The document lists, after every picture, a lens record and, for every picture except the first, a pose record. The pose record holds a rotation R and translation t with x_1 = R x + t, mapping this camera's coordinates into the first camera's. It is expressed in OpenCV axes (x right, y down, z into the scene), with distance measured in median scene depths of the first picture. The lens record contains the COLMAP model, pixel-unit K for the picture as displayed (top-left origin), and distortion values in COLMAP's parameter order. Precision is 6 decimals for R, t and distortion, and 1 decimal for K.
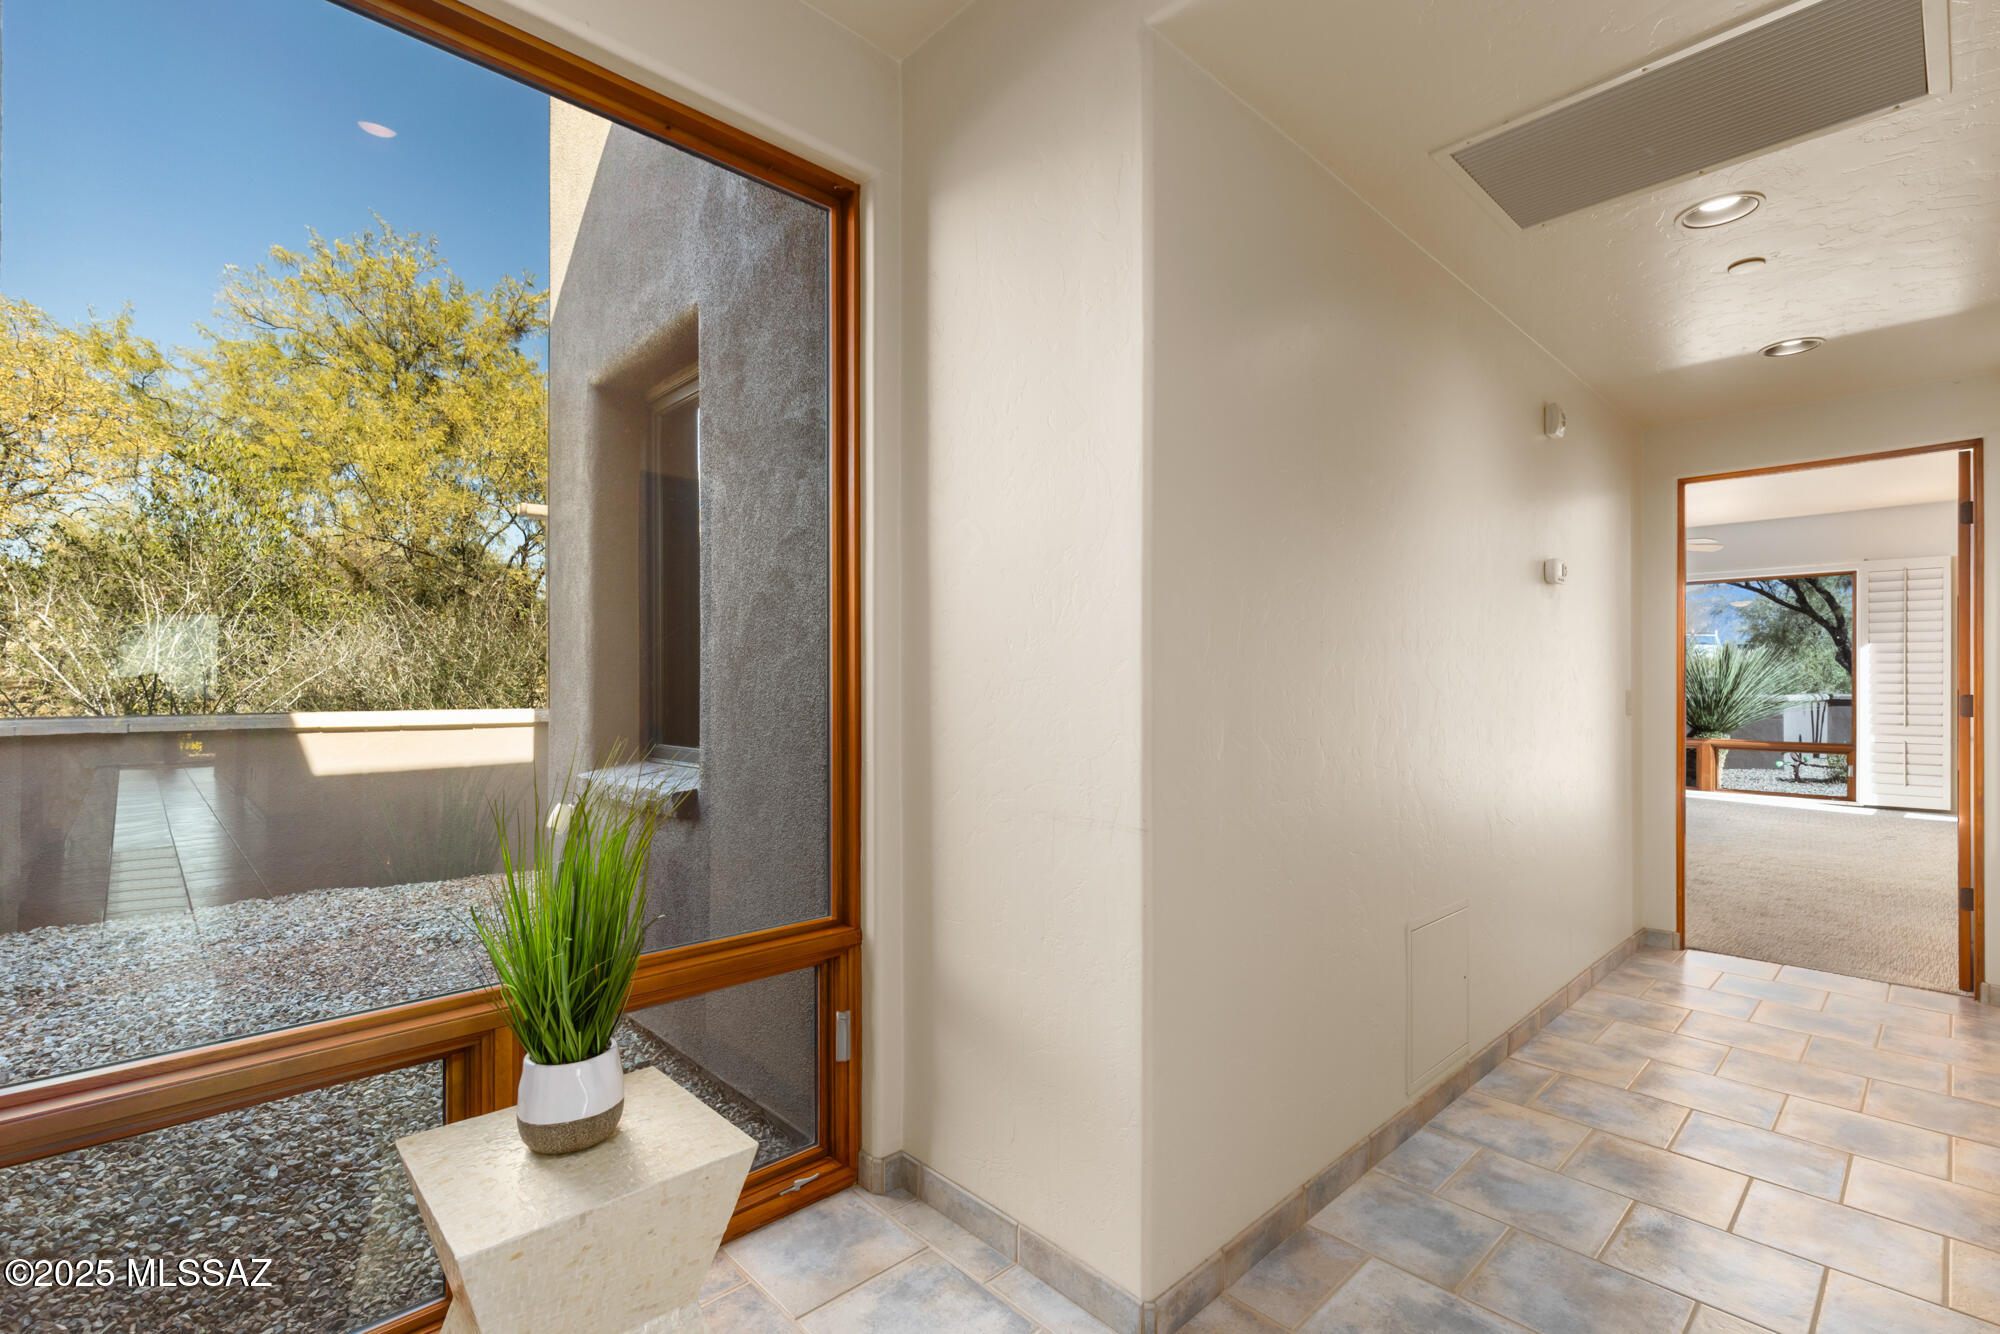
lens RADIAL K [[902.8, 0, 999.4], [0, 902.8, 682.6], [0, 0, 1]] dist [0.005100, -0.000538]
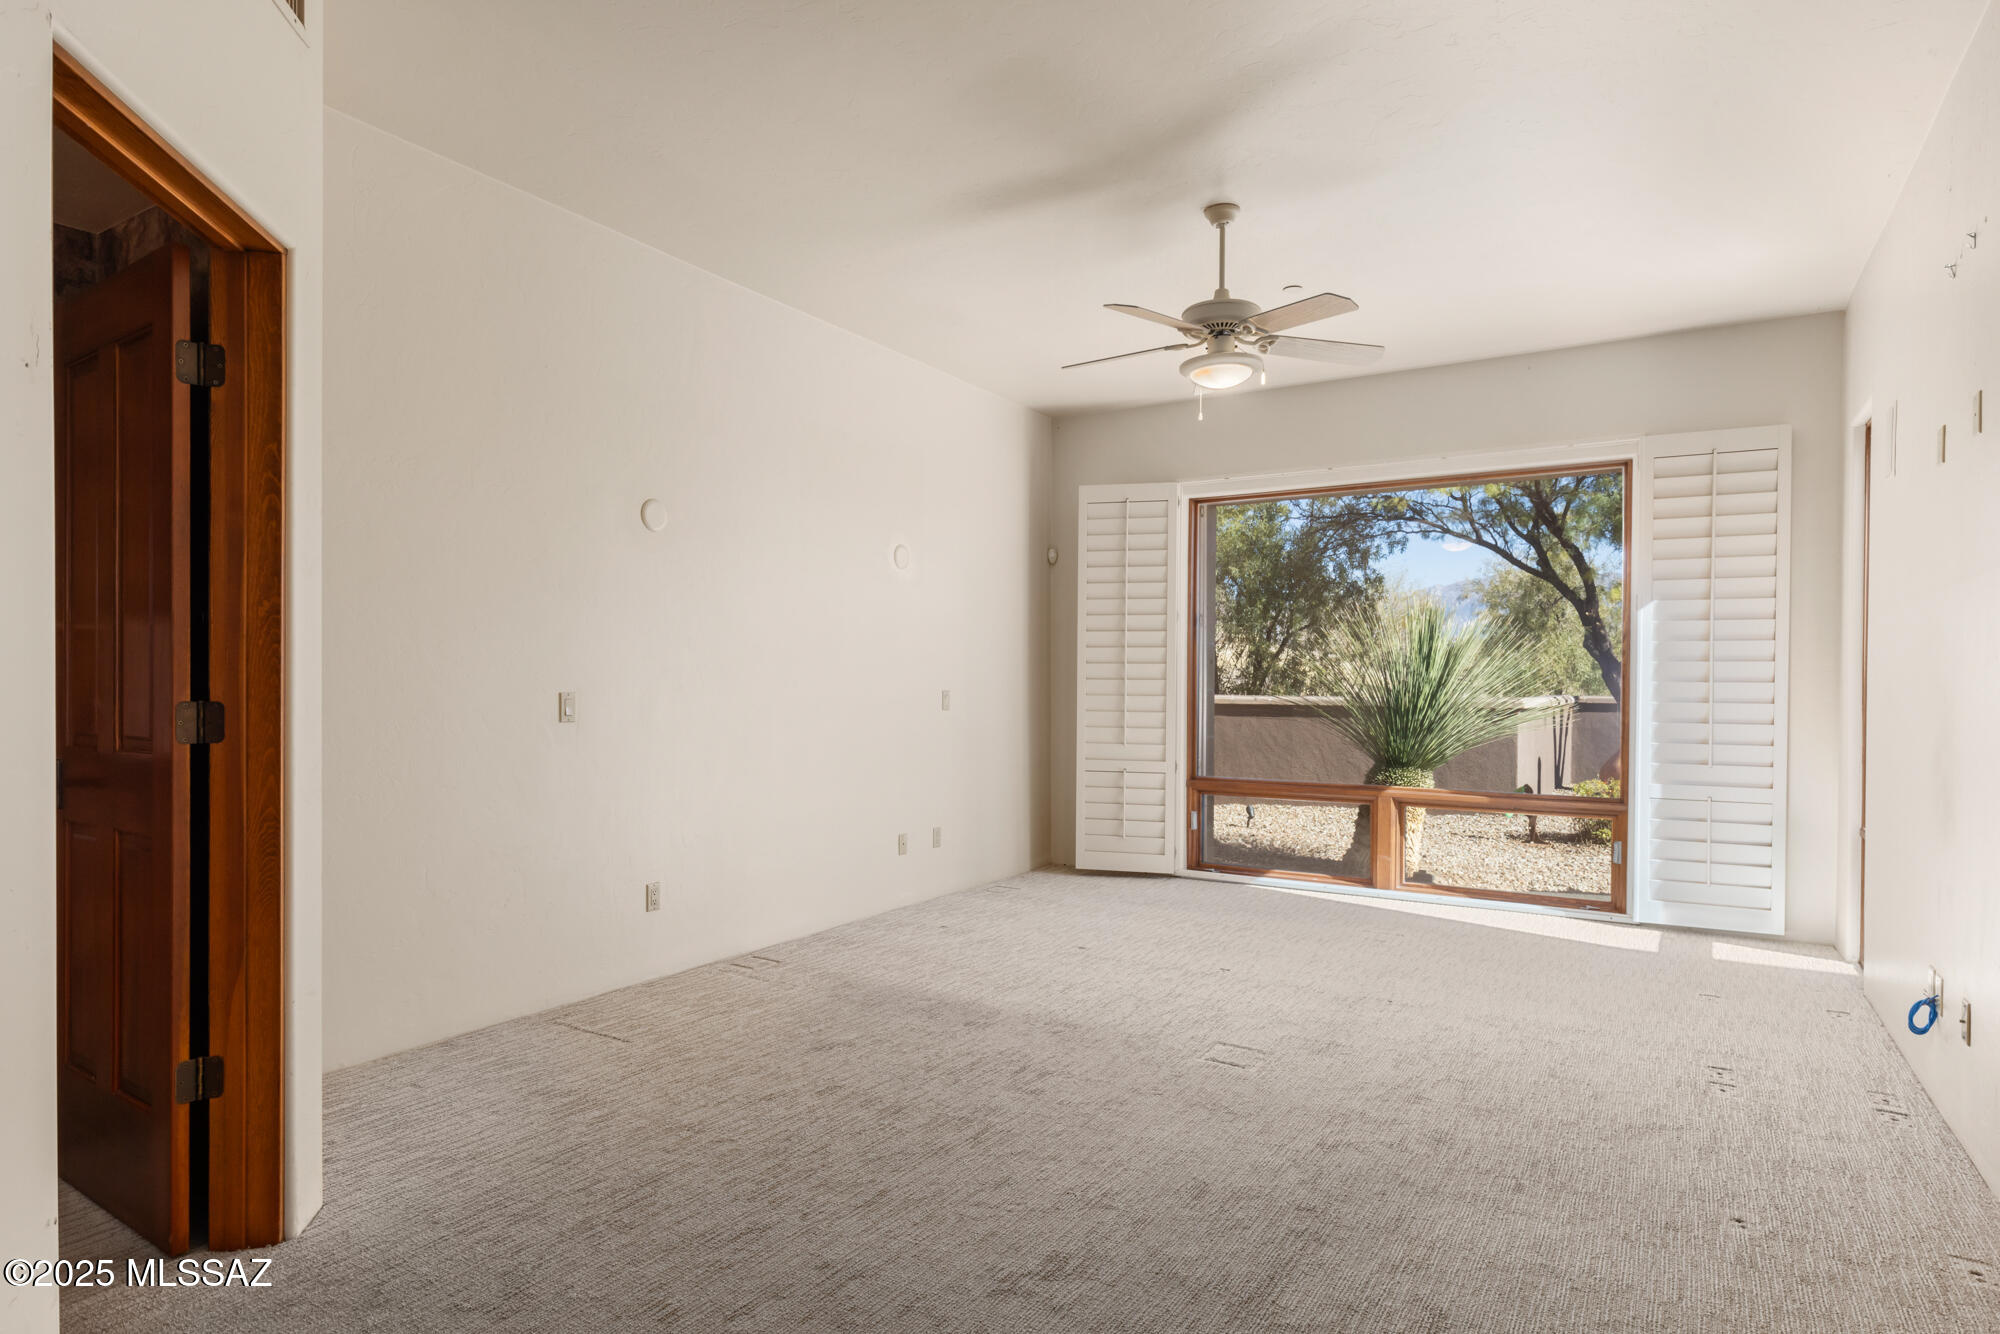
lens RADIAL K [[1077.6, 0, 1000.0], [0, 1077.6, 667.0], [0, 0, 1]] dist [0.002068, -0.000361]
pose [[0.967259, 0.012935, 0.253460, 0.330022], [-0.011601, 0.999910, -0.006759, 0.001026], [-0.253525, 0.003597, 0.967322, 0.369799]]
